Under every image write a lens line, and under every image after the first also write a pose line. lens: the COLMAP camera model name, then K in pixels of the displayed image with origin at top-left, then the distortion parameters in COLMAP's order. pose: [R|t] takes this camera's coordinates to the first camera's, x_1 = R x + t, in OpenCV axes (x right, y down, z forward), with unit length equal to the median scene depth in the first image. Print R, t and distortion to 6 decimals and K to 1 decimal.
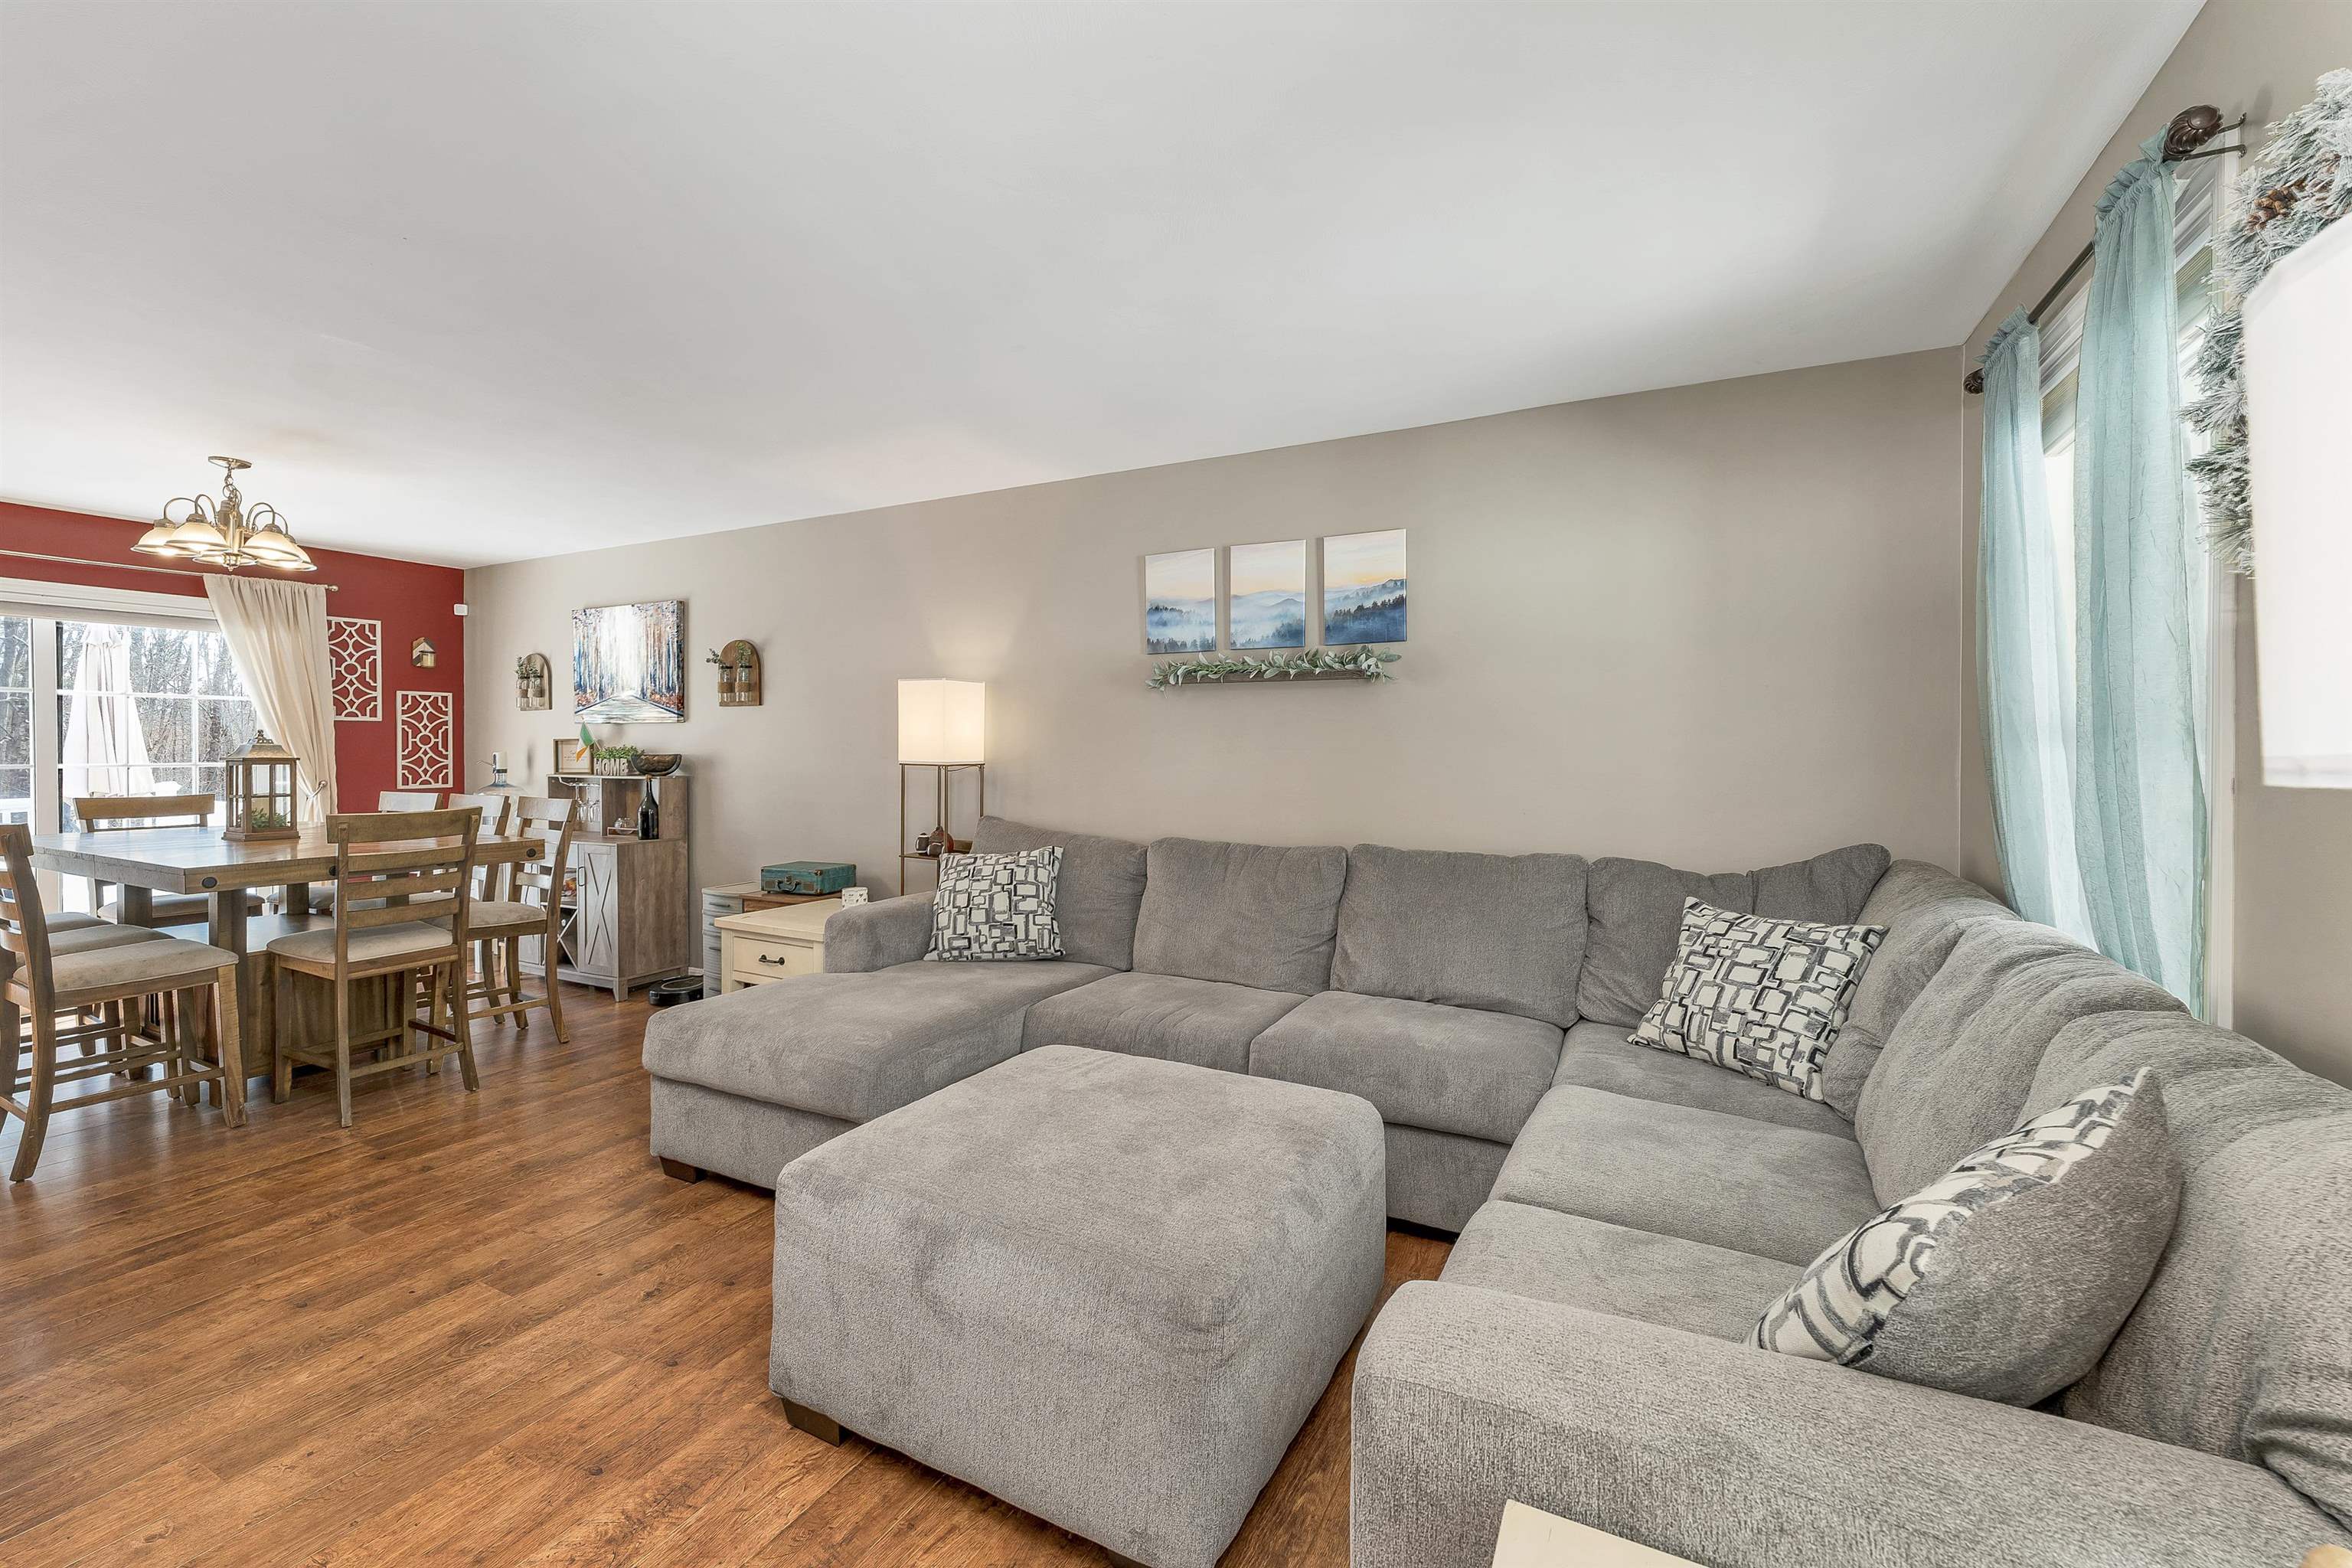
lens RADIAL K [[986.3, 0, 1139.6], [0, 986.3, 753.4], [0, 0, 1]] dist [-0.000984, 0.001097]
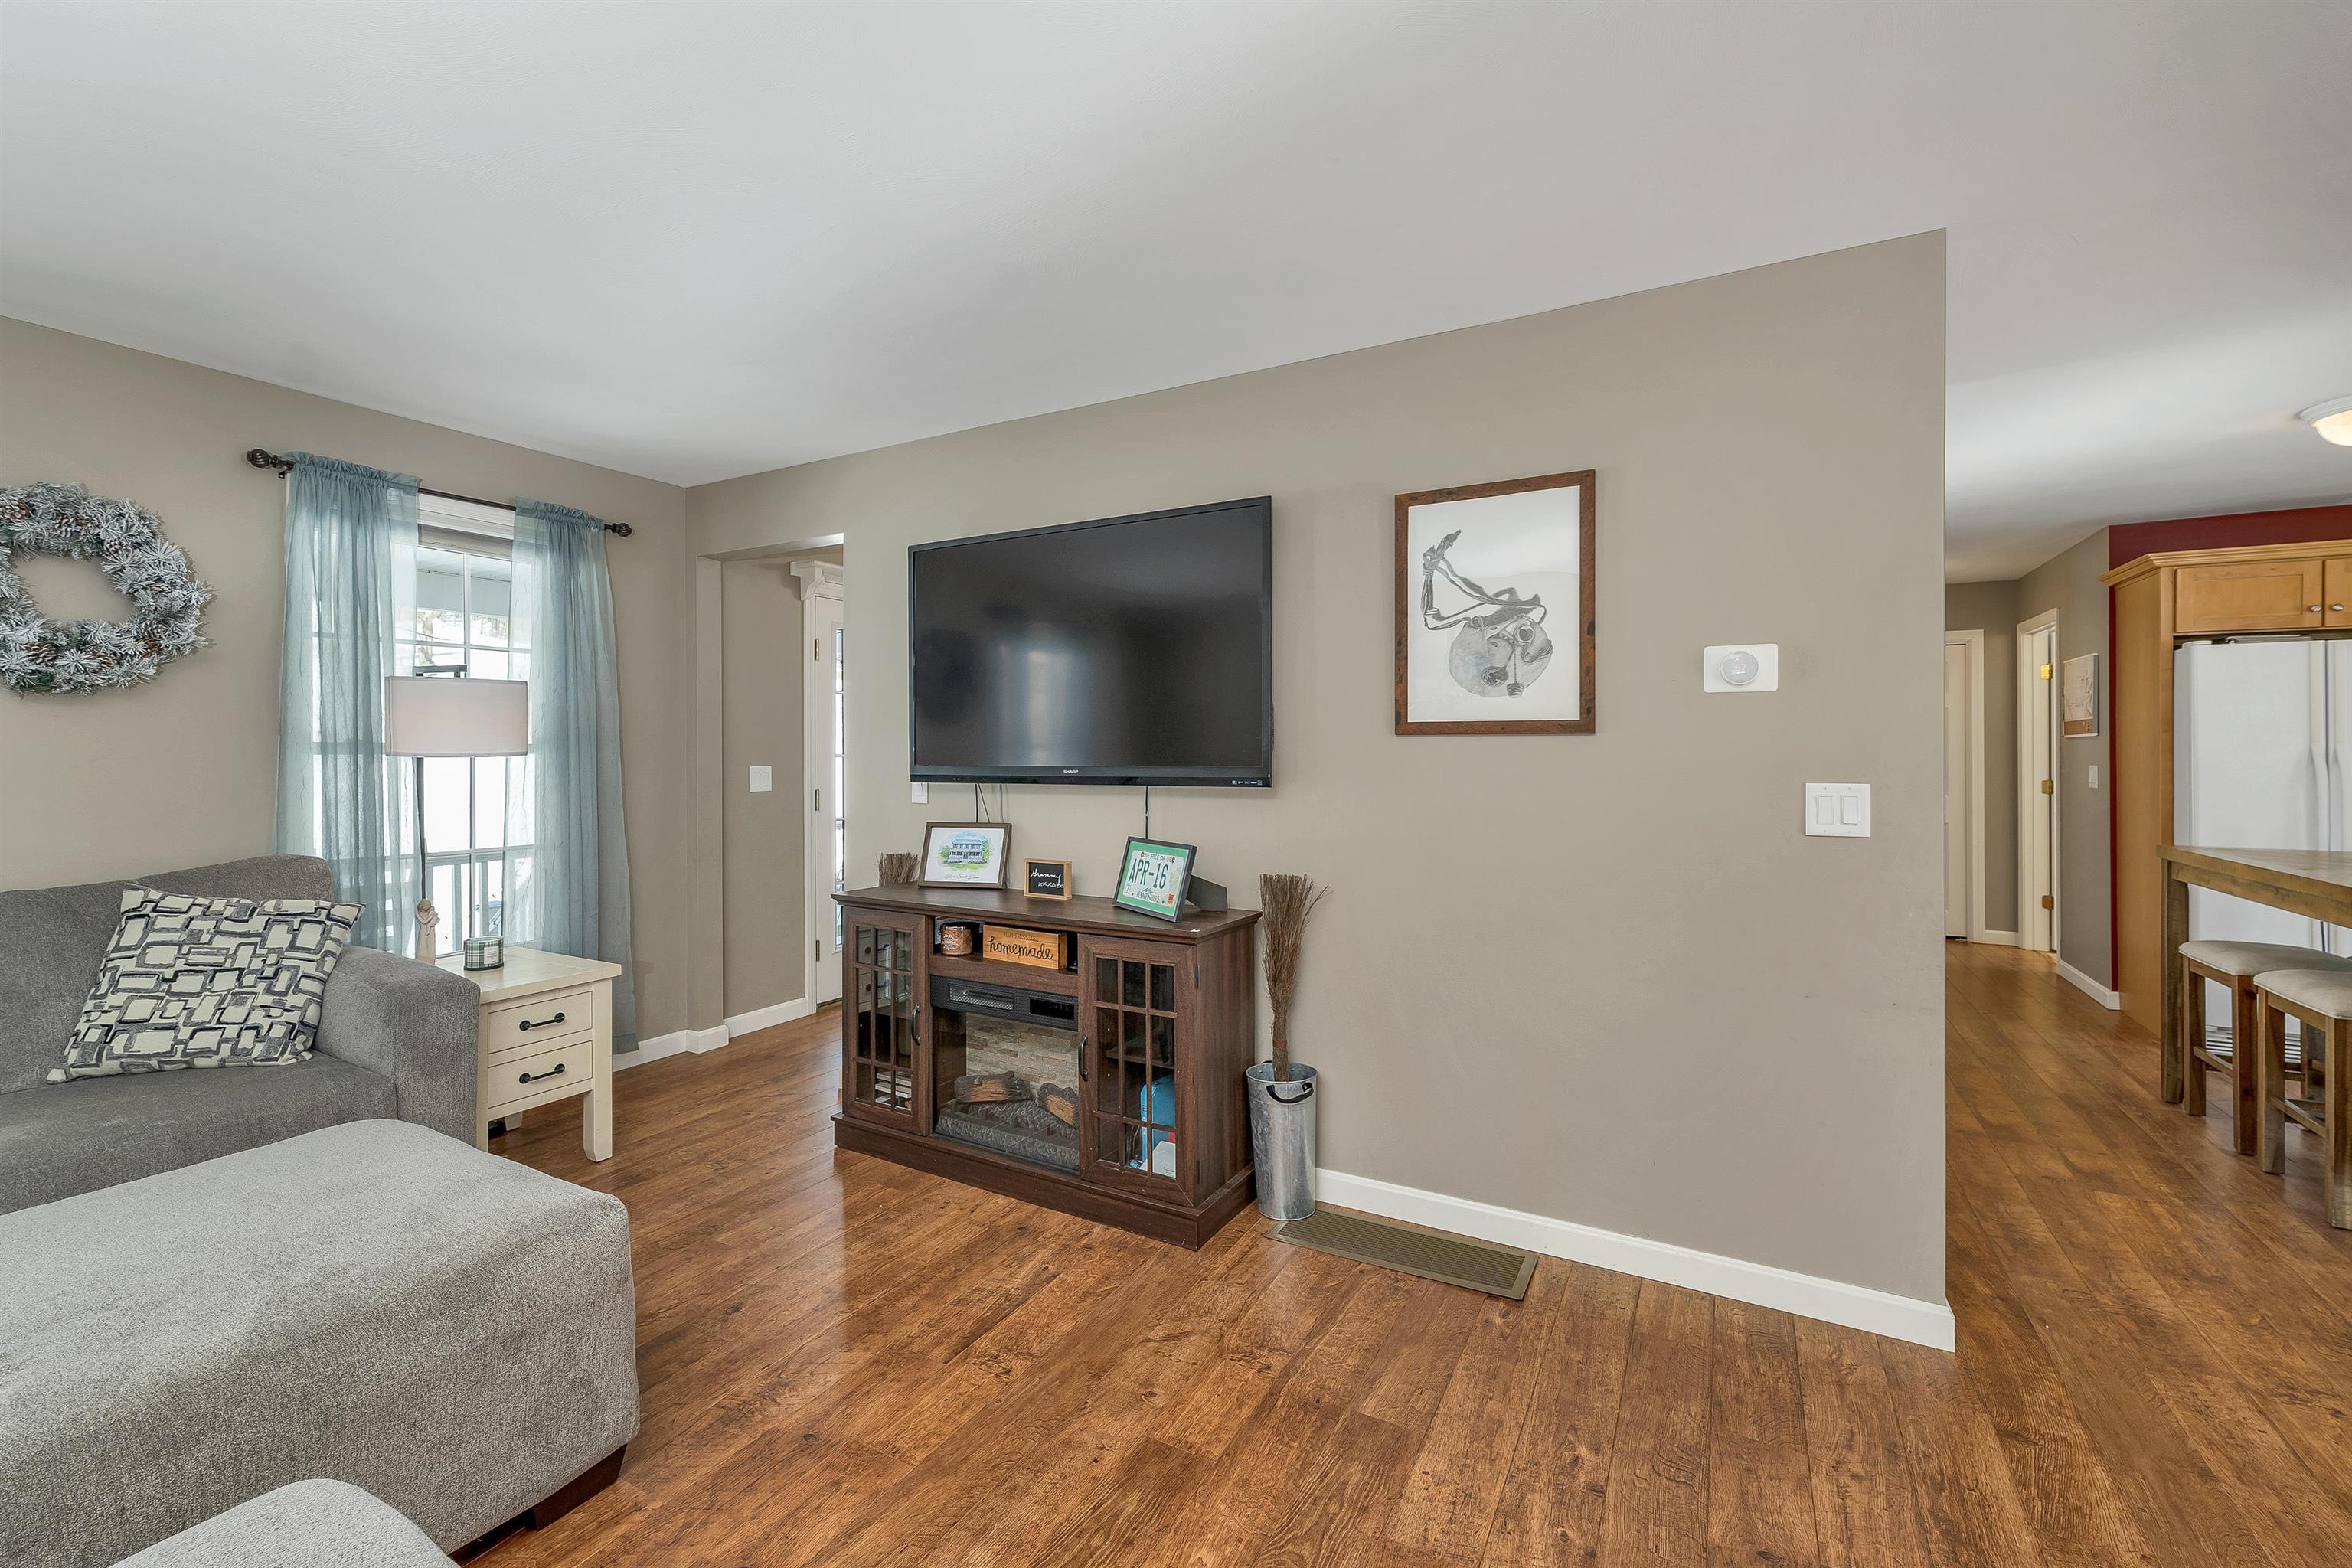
lens RADIAL K [[986.3, 0, 1148.2], [0, 986.3, 747.5], [0, 0, 1]] dist [-0.000984, 0.001097]
pose [[-0.999705, -0.002053, 0.024200, -0.323807], [-0.001954, 0.999990, 0.004139, -0.005415], [-0.024208, 0.004091, -0.999699, 0.706228]]
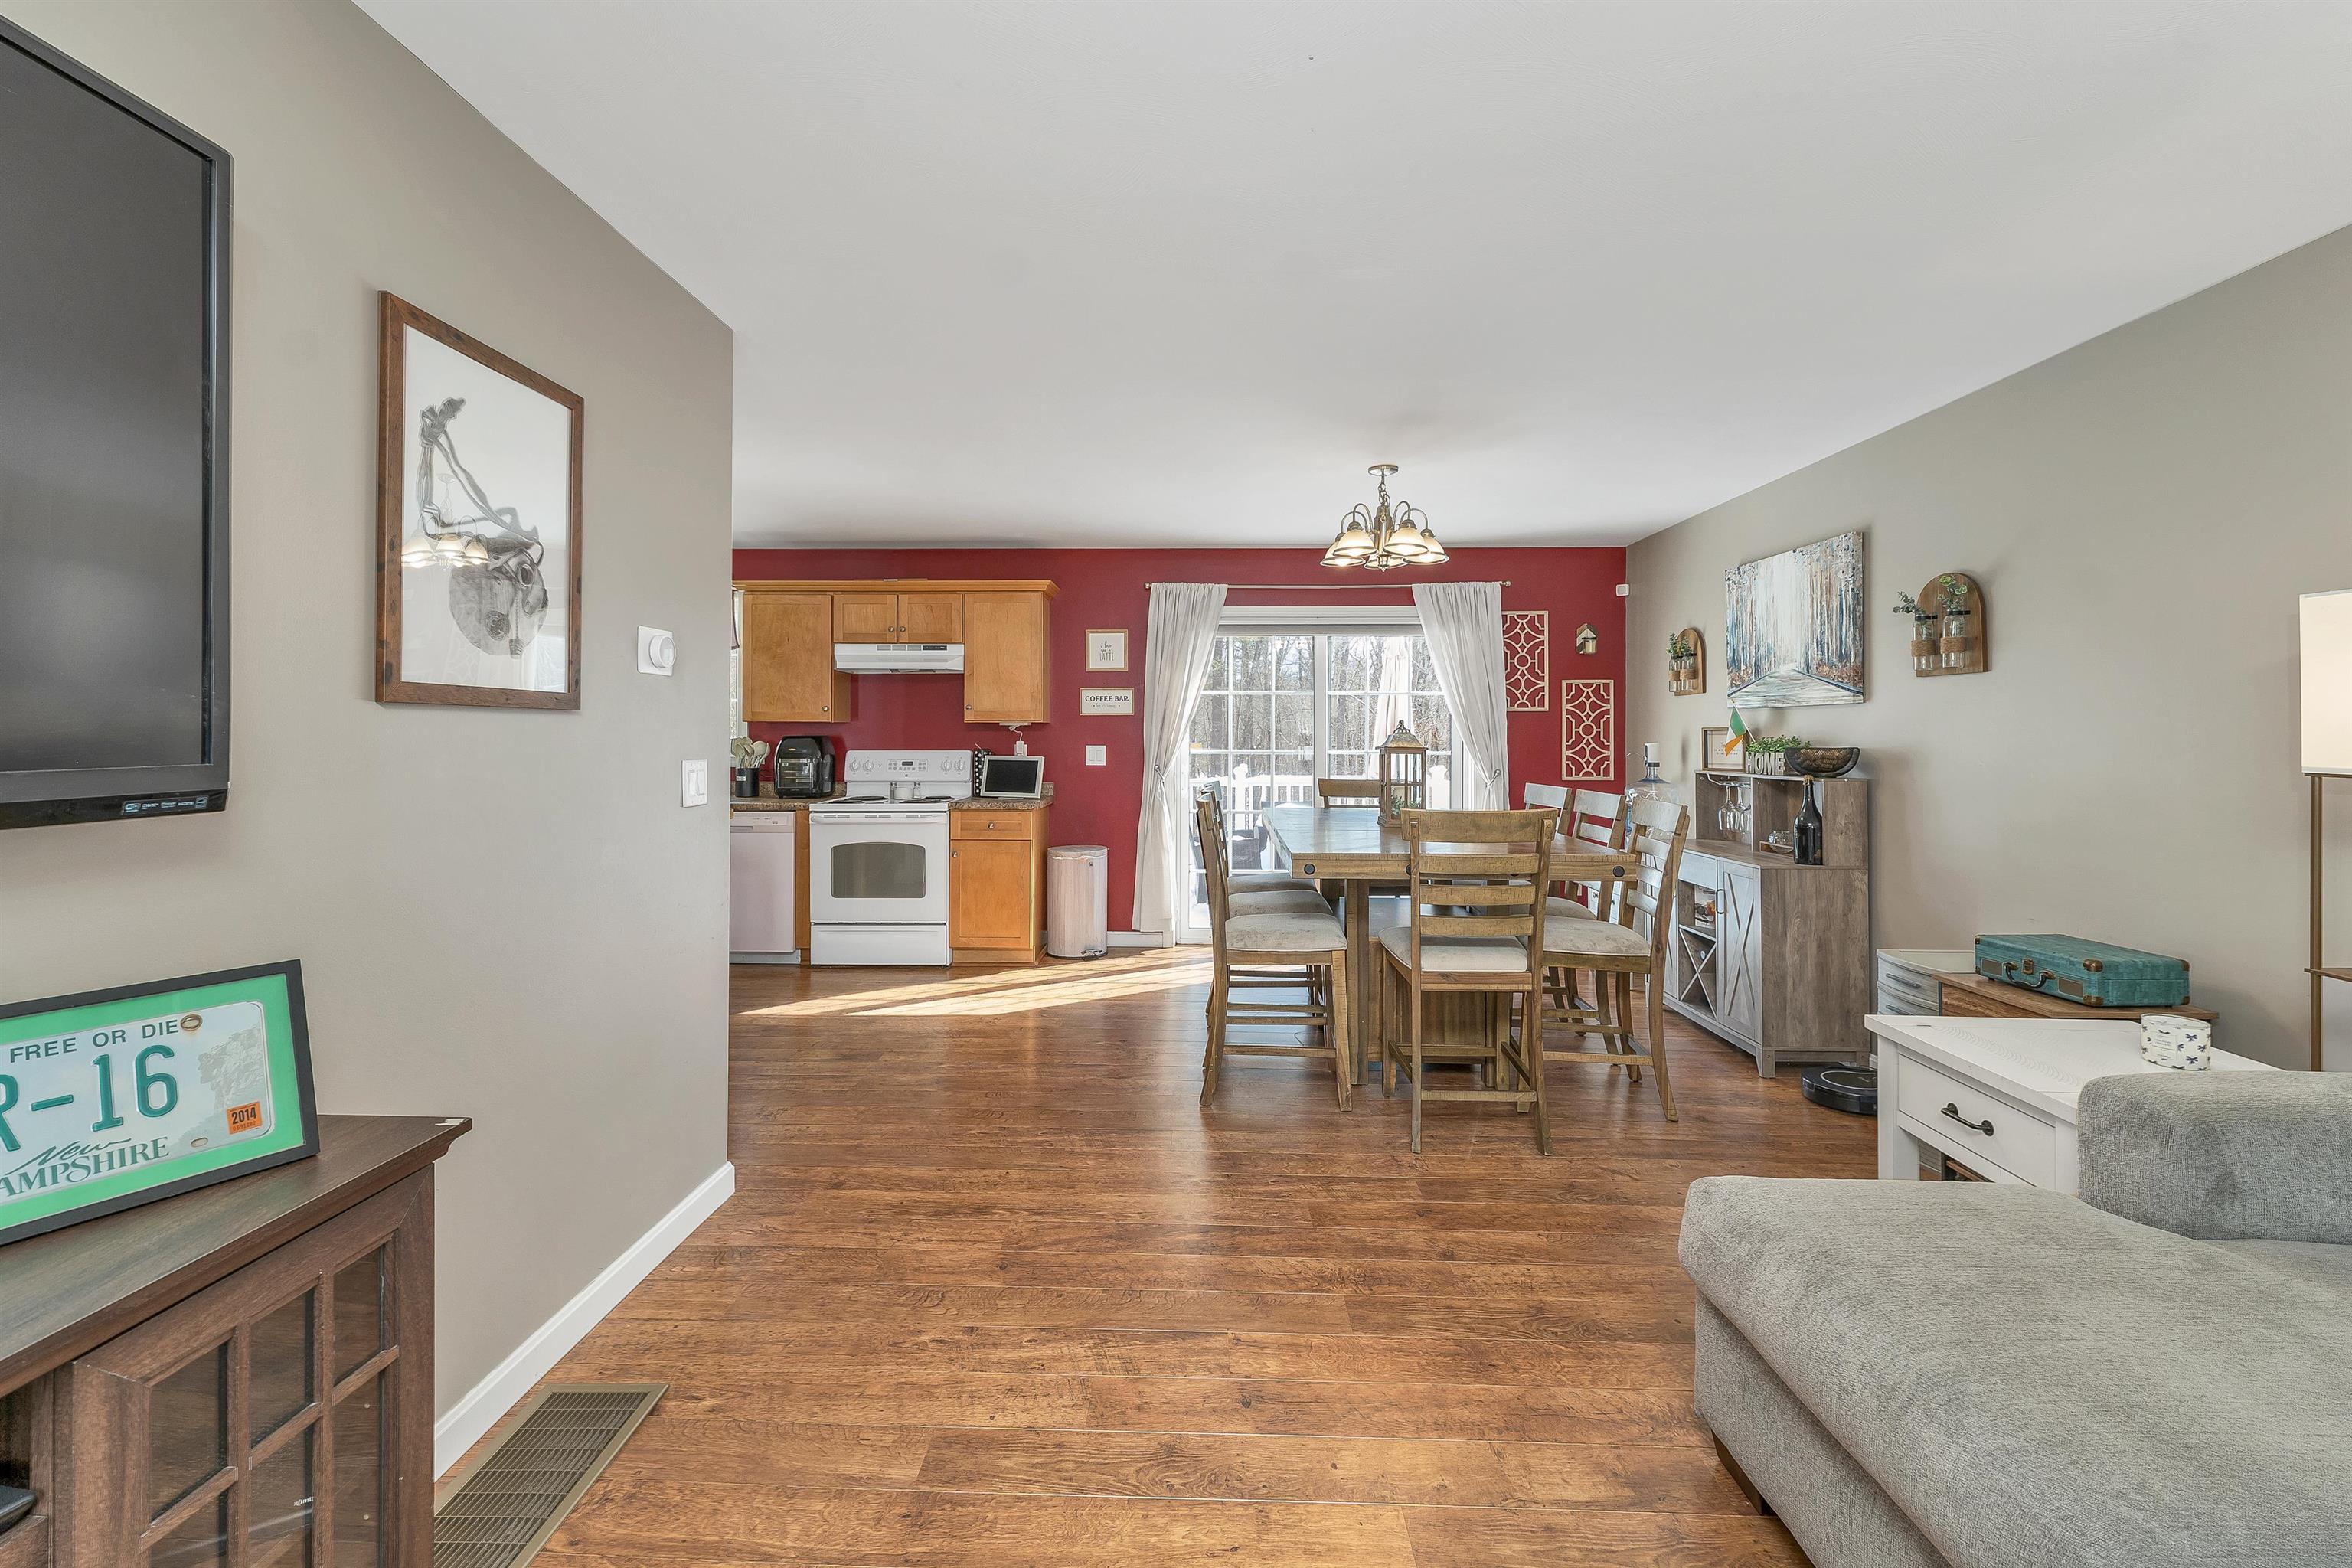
lens RADIAL K [[986.3, 0, 1187.8], [0, 986.3, 725.5], [0, 0, 1]] dist [-0.000984, 0.001097]
pose [[0.456285, -0.009202, -0.889786, -0.056207], [-0.008363, 0.999858, -0.014629, -0.000807], [0.889795, 0.014116, 0.456143, 0.257975]]
